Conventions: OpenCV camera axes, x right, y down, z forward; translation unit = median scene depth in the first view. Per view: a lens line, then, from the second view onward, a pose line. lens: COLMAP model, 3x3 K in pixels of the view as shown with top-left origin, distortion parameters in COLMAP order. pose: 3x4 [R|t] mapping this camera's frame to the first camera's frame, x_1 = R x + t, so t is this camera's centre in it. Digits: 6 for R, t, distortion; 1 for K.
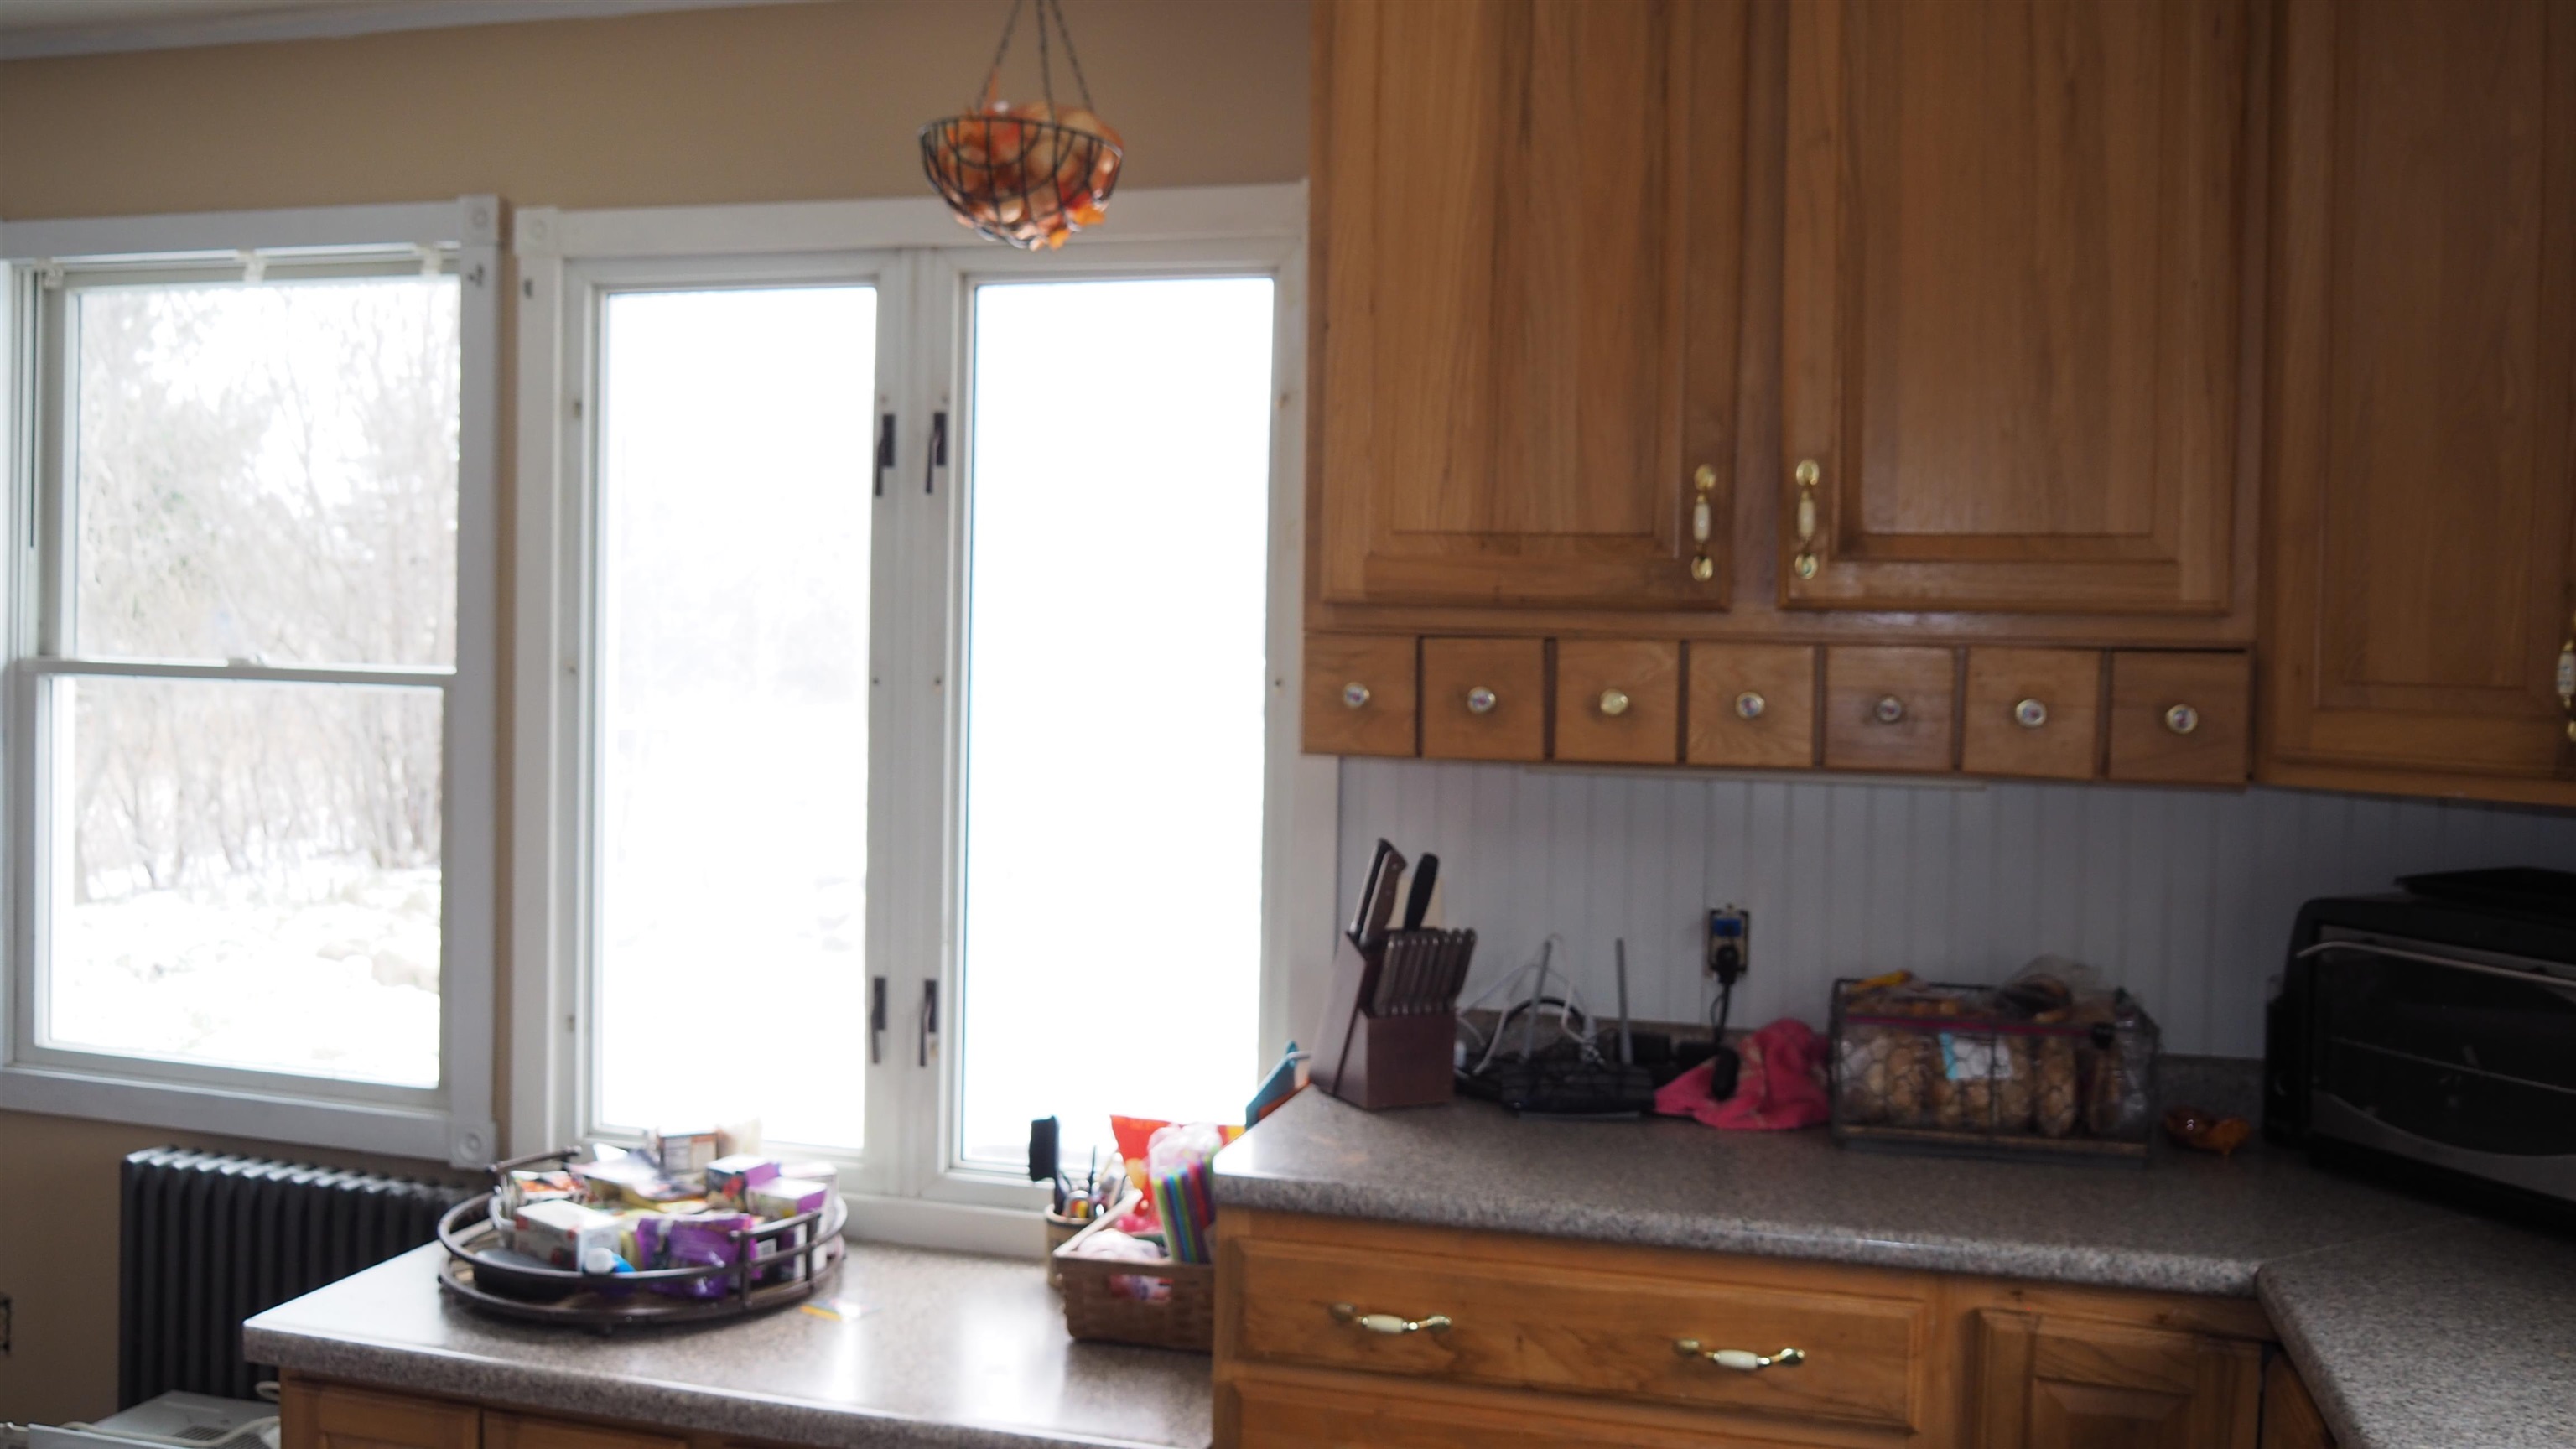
lens RADIAL K [[2170.0, 0, 1301.4], [0, 2170.0, 715.2], [0, 0, 1]] dist [-0.047853, 0.028902]
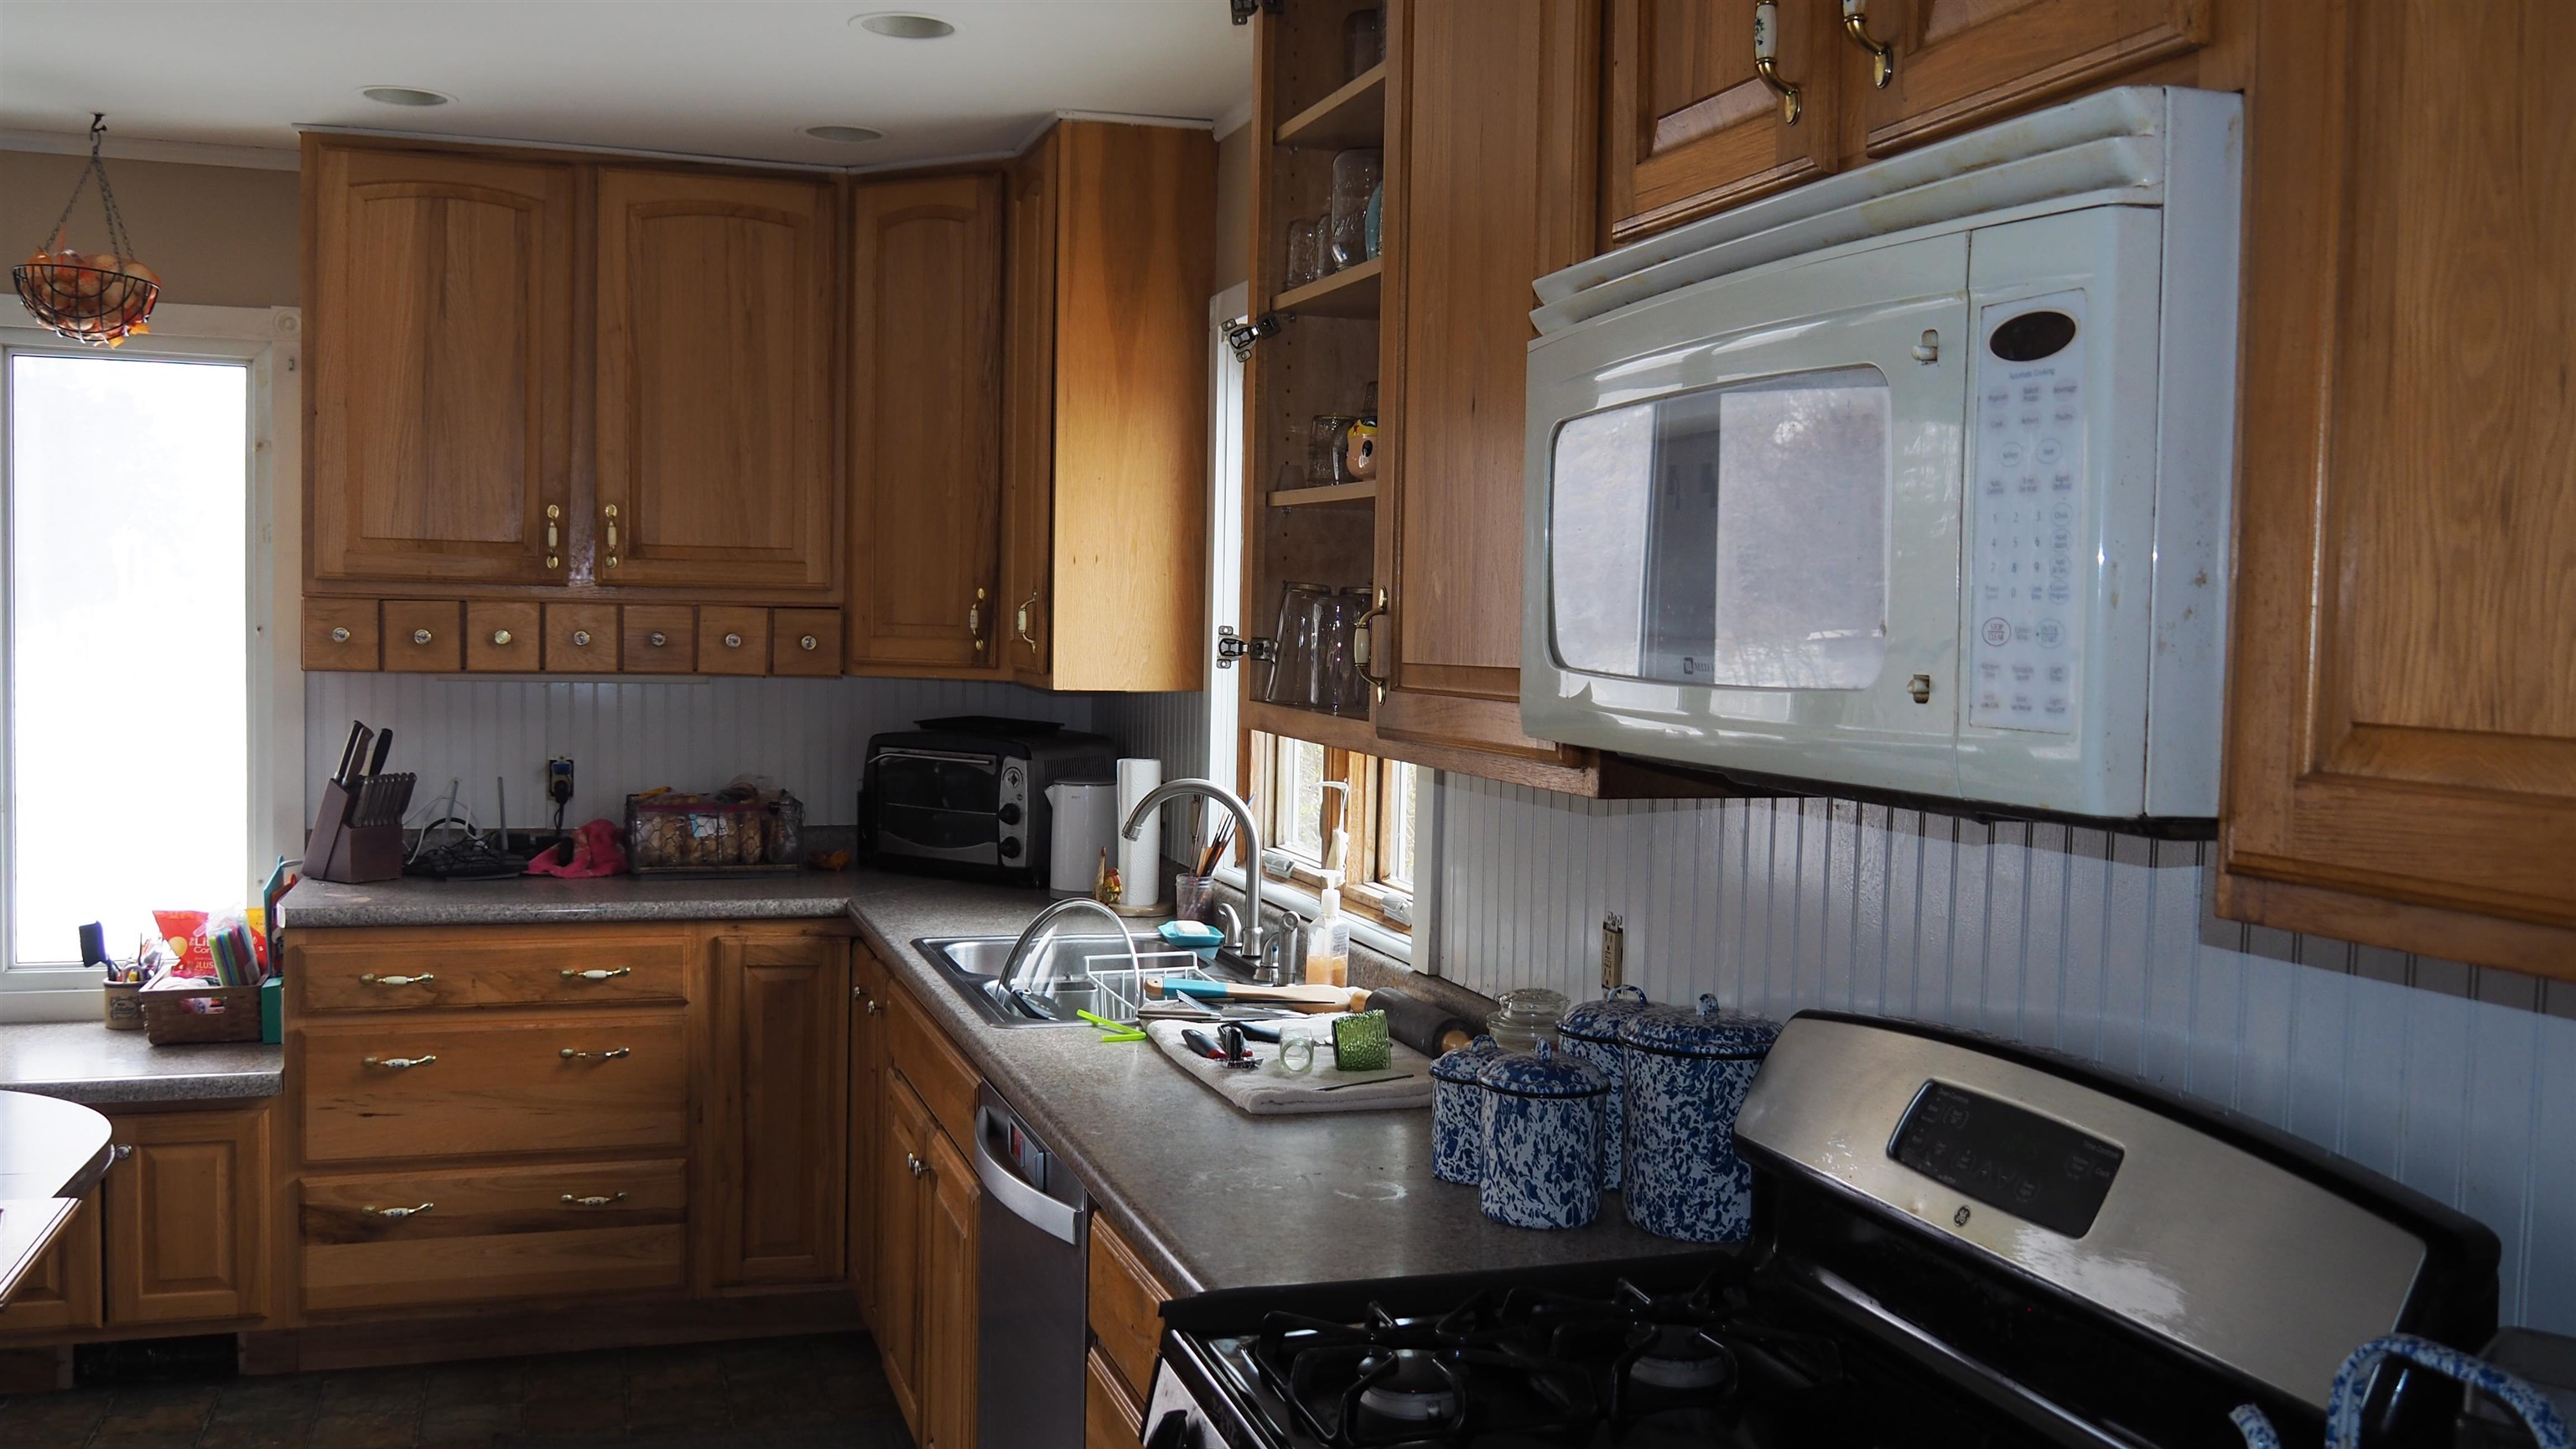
lens RADIAL K [[2170.0, 0, 1296.2], [0, 2170.0, 729.3], [0, 0, 1]] dist [-0.047853, 0.028902]
pose [[0.830997, -0.030188, 0.555457, -0.299037], [0.014606, 0.999366, 0.032463, 0.021525], [-0.556085, -0.018864, 0.830911, -0.828314]]
